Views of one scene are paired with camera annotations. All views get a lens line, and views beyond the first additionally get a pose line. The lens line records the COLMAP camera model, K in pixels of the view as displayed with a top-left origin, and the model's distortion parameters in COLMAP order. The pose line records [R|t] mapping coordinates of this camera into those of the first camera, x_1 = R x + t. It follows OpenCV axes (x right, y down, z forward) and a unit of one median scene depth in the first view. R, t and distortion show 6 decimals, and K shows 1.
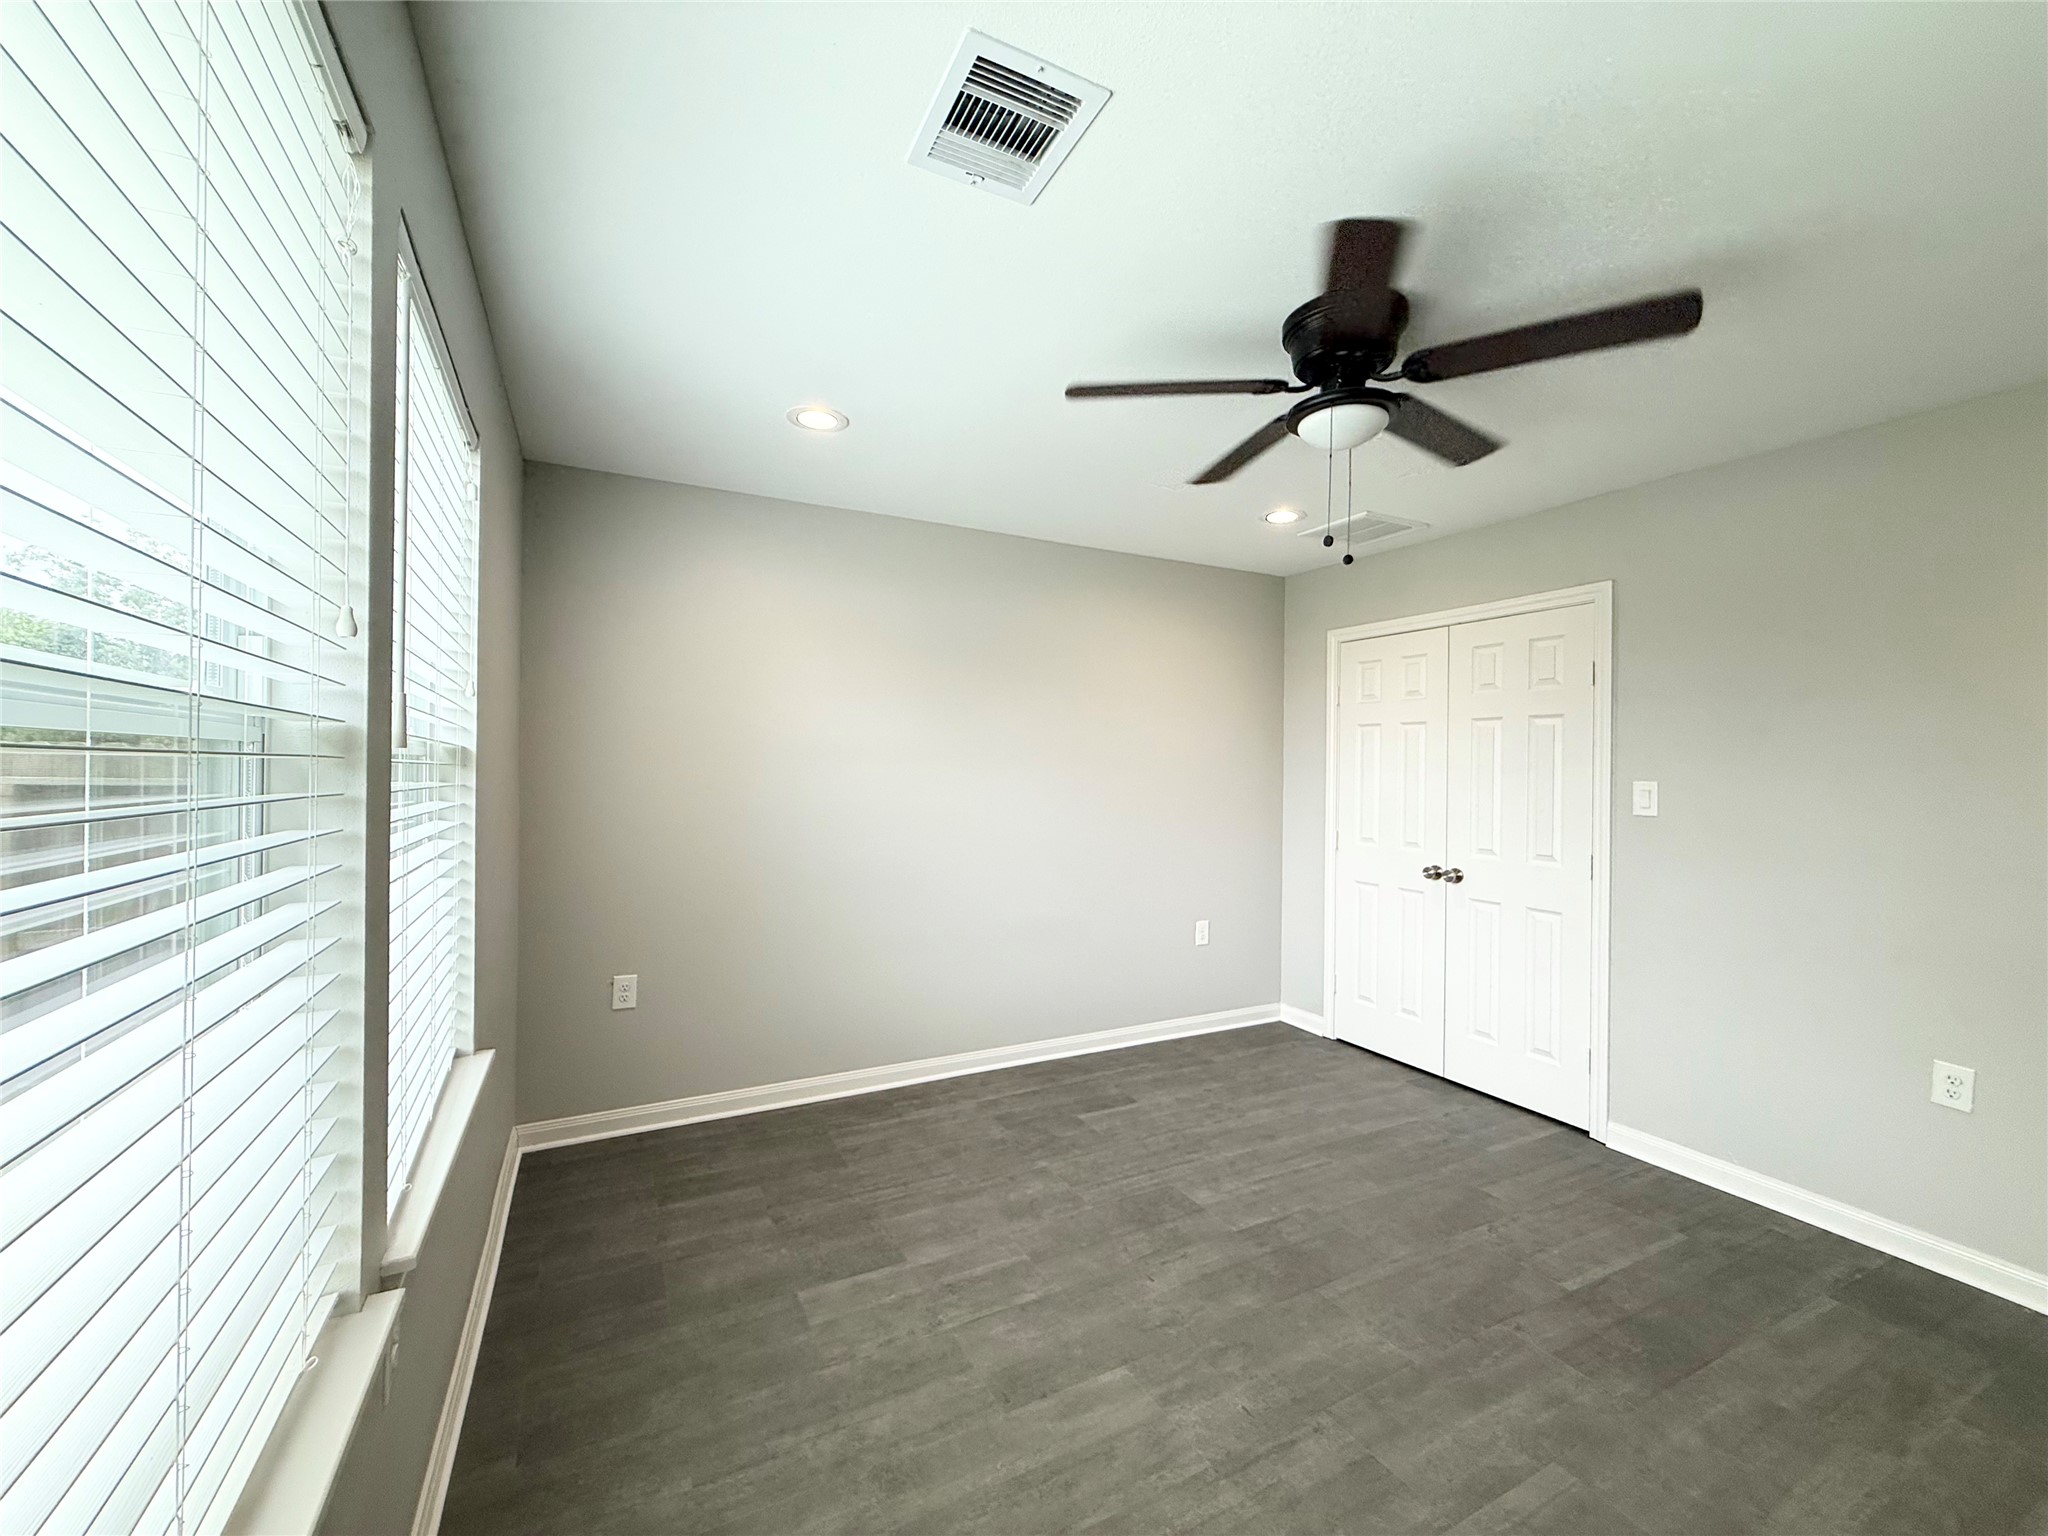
lens RADIAL K [[819.2, 0, 1025.4], [0, 819.2, 771.5], [0, 0, 1]] dist [-0.002392, 0.000467]
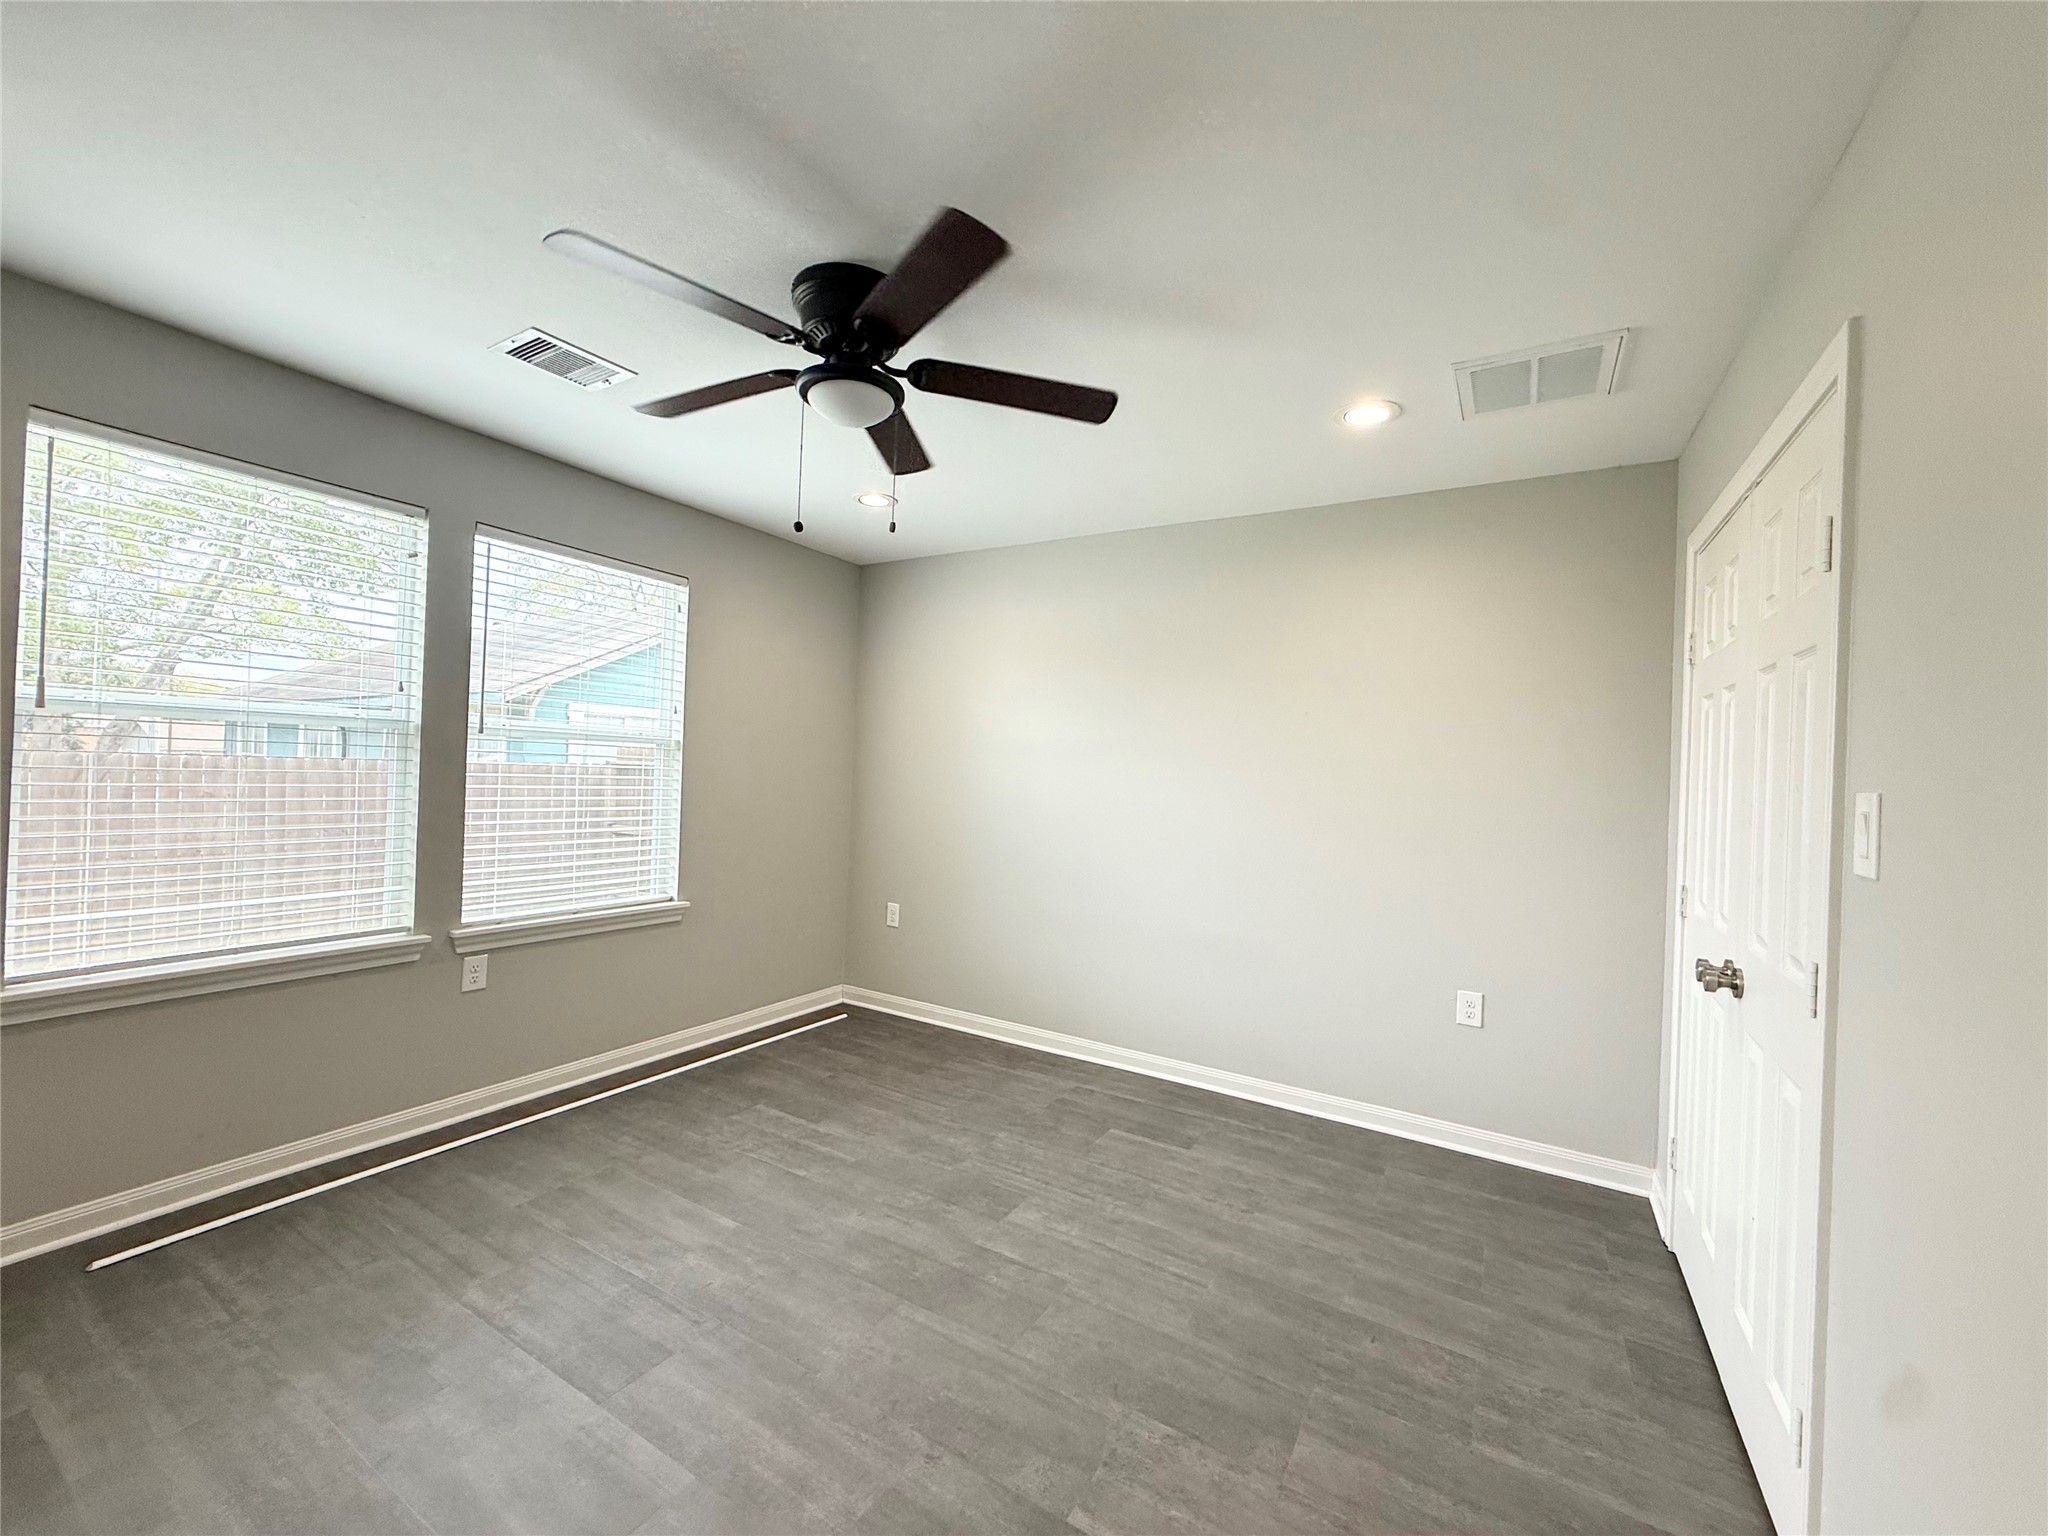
lens RADIAL K [[819.2, 0, 1025.4], [0, 819.2, 771.5], [0, 0, 1]] dist [-0.002392, 0.000467]
pose [[0.524814, 0.011803, -0.851135, 0.903739], [-0.034784, 0.999366, -0.007589, 0.017679], [0.850506, 0.033589, 0.524891, 0.443342]]
